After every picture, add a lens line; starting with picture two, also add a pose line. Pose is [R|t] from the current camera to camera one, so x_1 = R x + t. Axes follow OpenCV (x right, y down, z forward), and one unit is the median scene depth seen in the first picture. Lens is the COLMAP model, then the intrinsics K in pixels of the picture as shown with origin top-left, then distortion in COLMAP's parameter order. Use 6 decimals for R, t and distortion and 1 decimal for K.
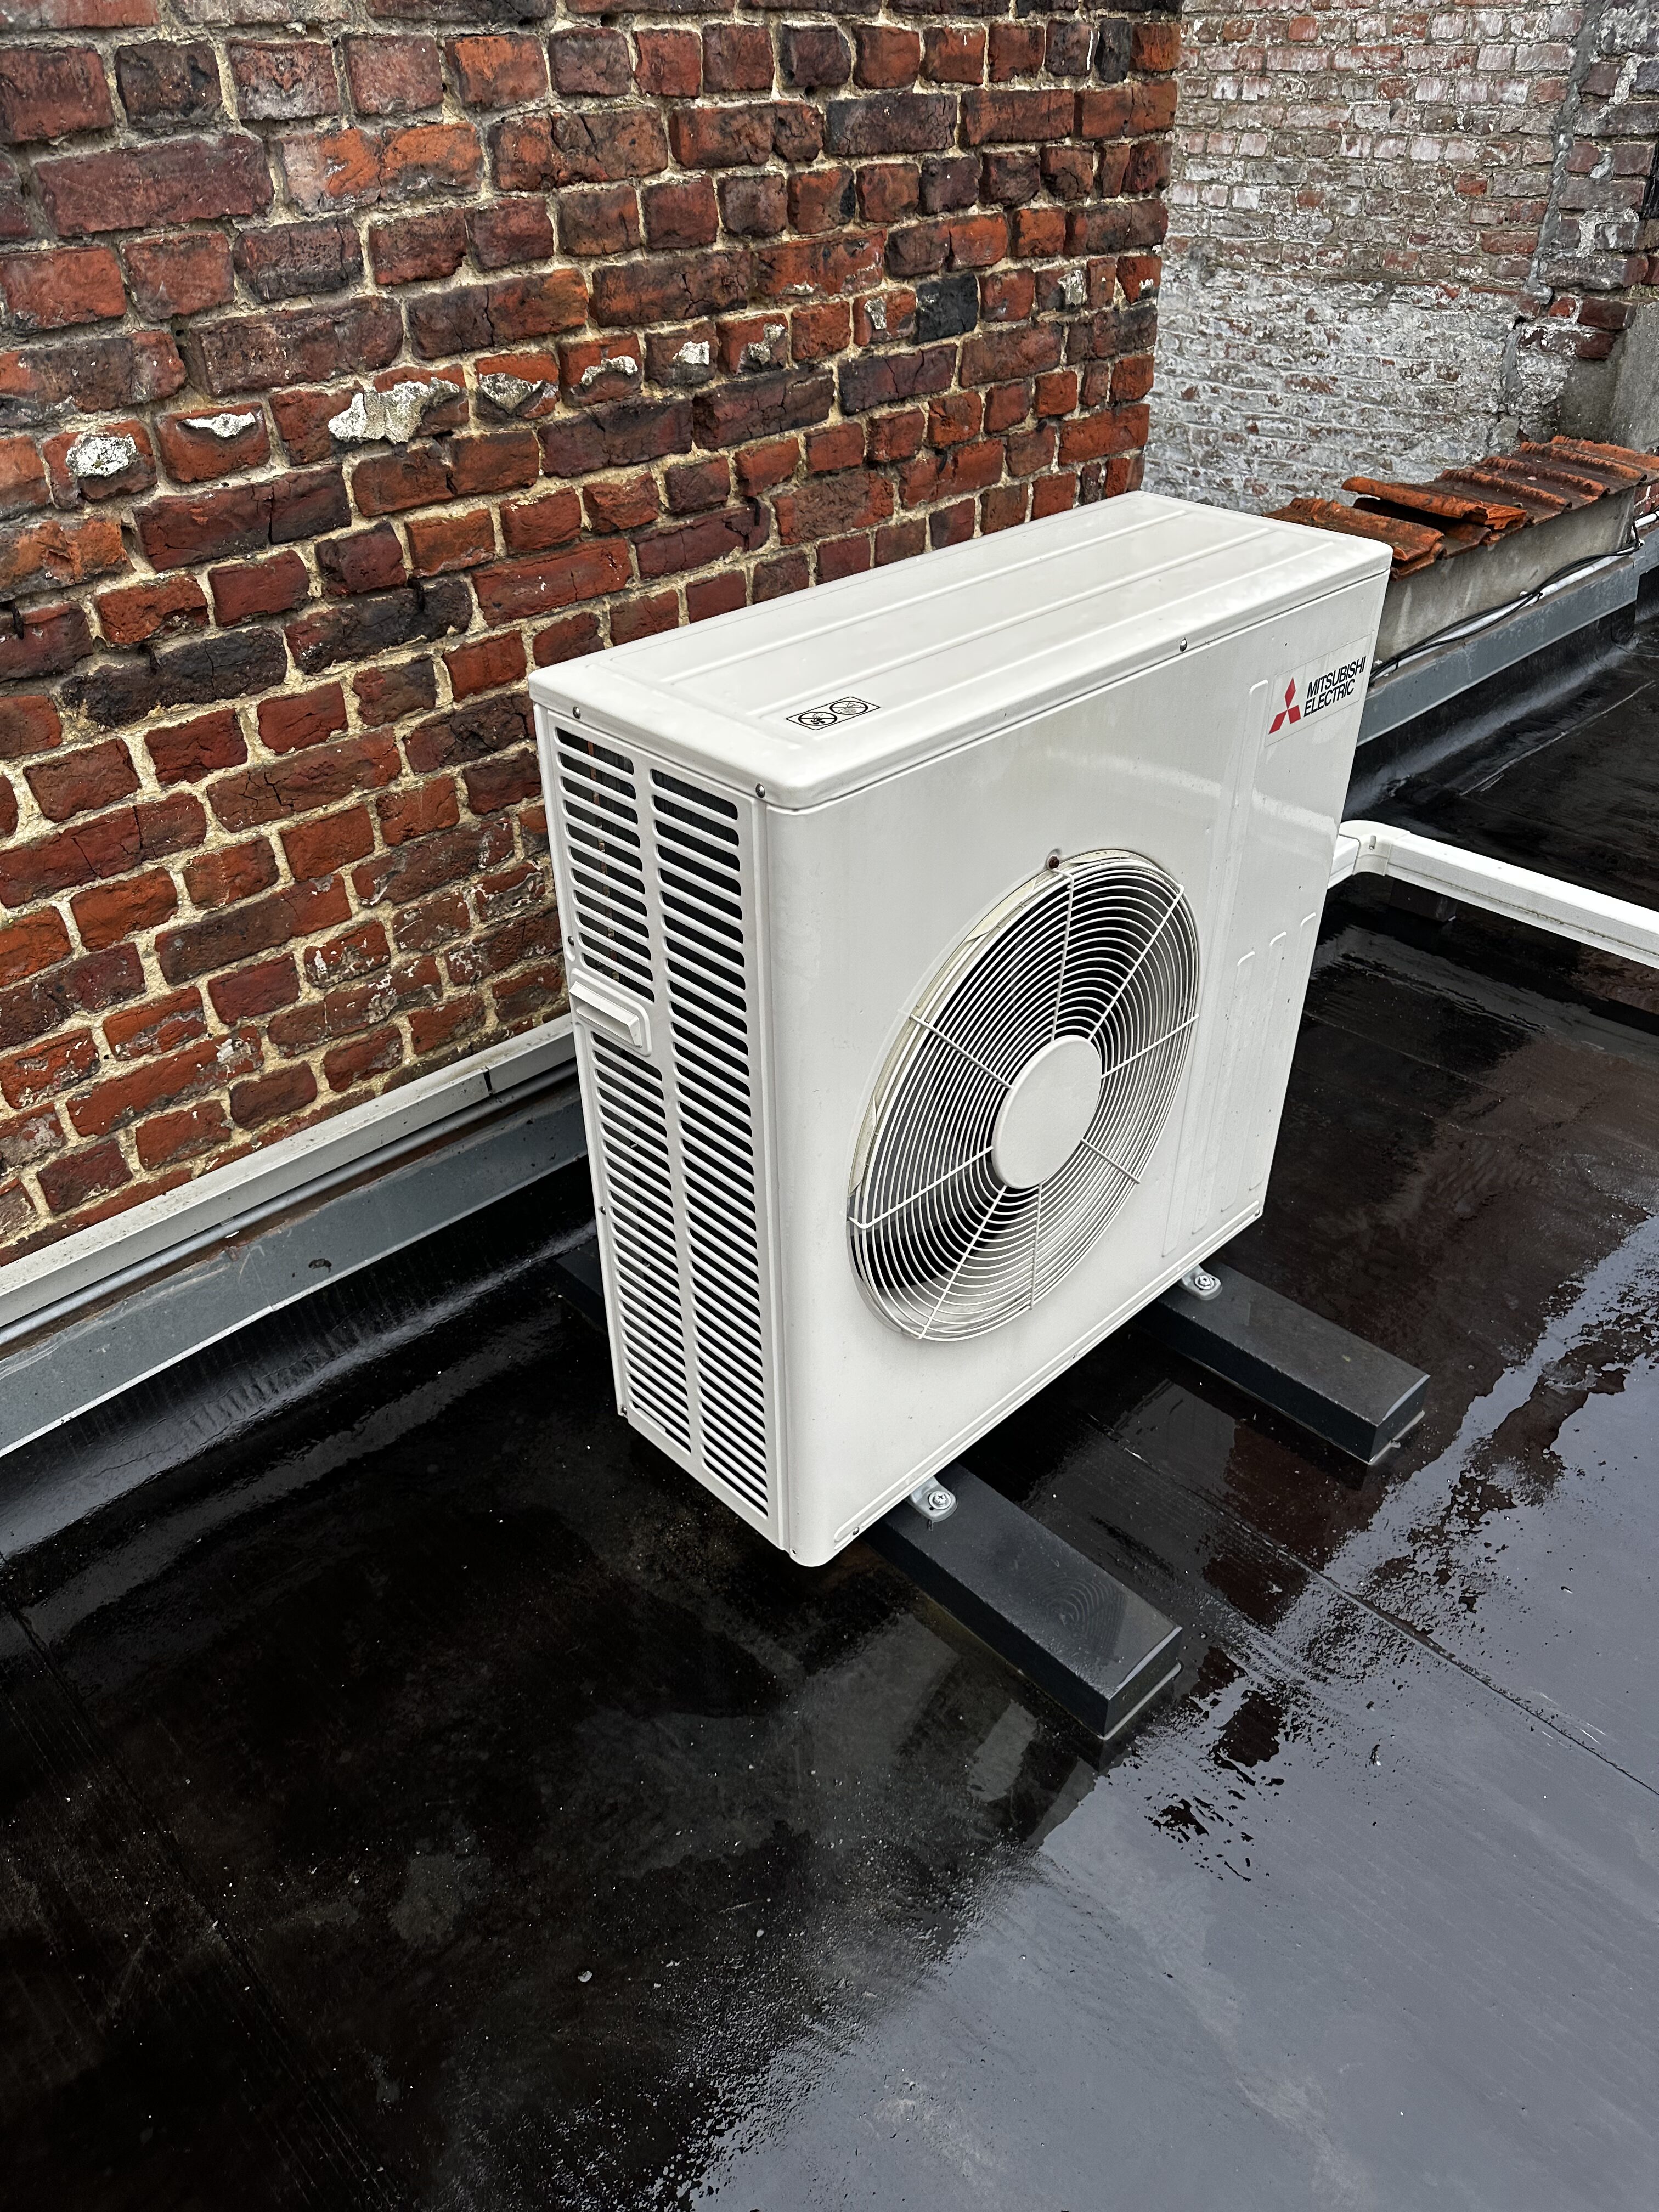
lens RADIAL K [[1567.6, 0, 829.5], [0, 1567.6, 1106.0], [0, 0, 1]] dist [0.077133, -0.094471]
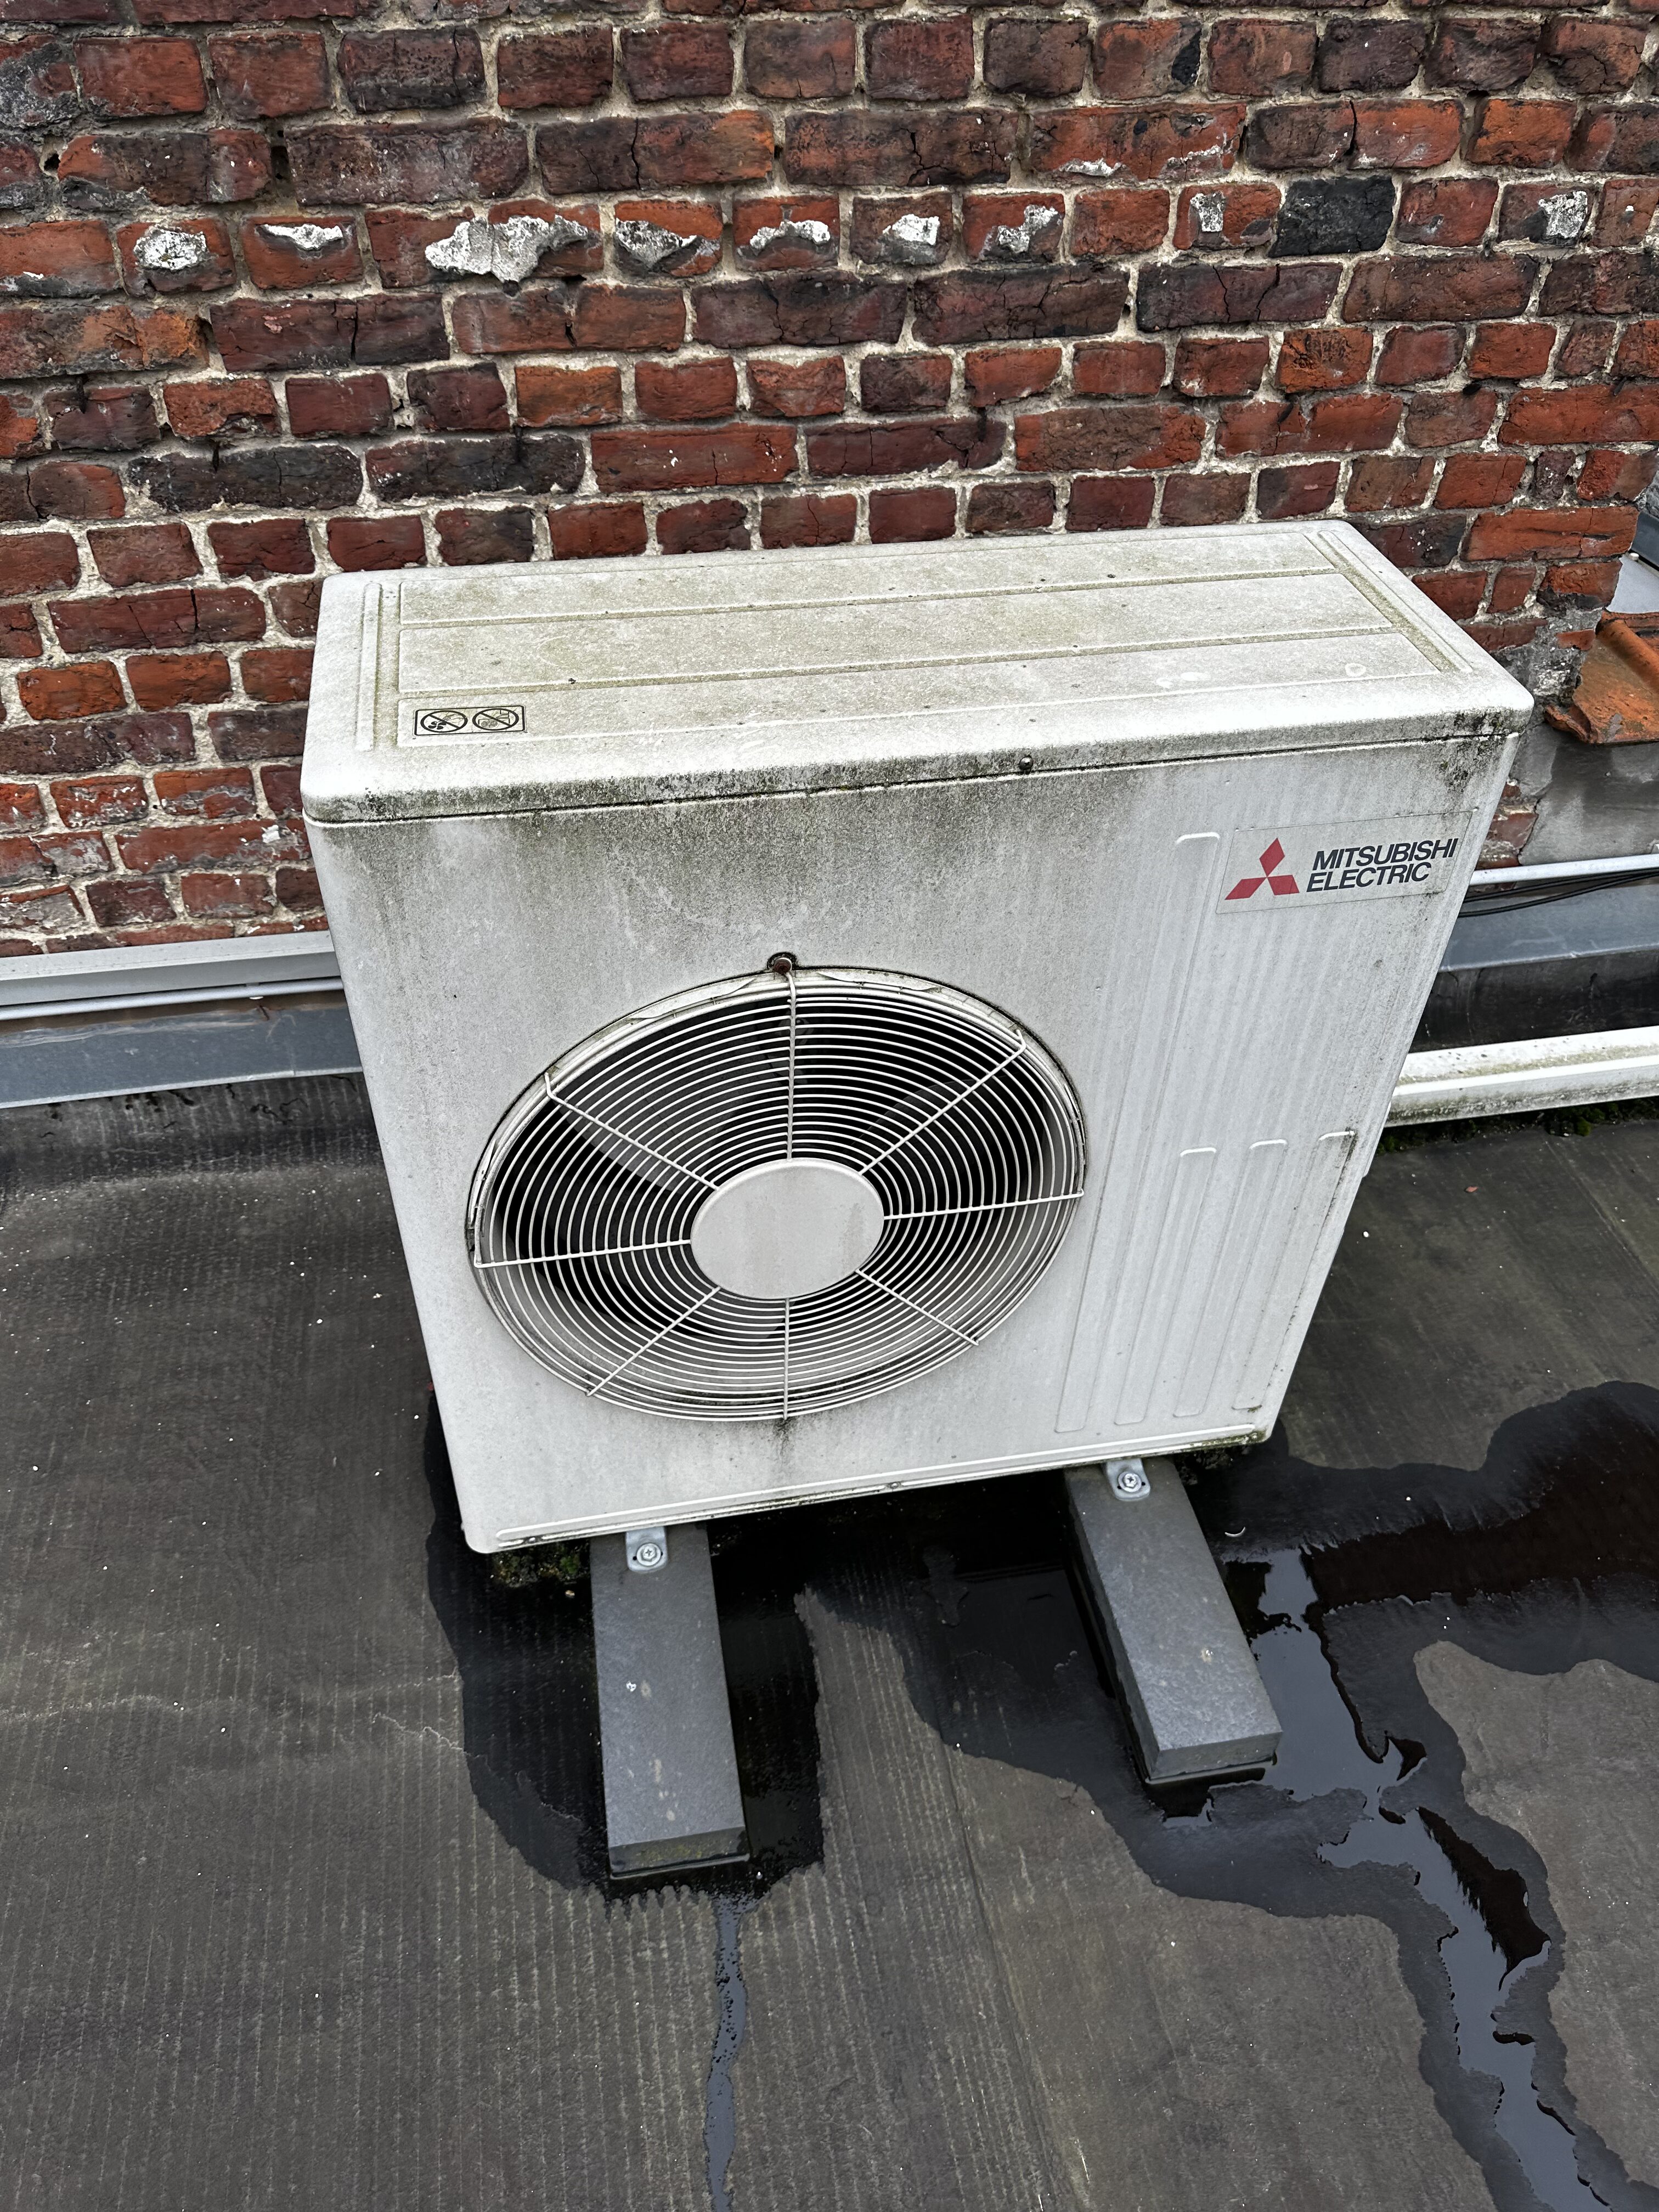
lens RADIAL K [[1573.7, 0, 803.8], [0, 1573.7, 1095.0], [0, 0, 1]] dist [0.035015, -0.047208]
pose [[0.823993, 0.395001, -0.406213, 0.423824], [-0.342608, 0.918367, 0.198048, -0.215030], [0.451281, -0.024019, 0.892058, 0.230167]]
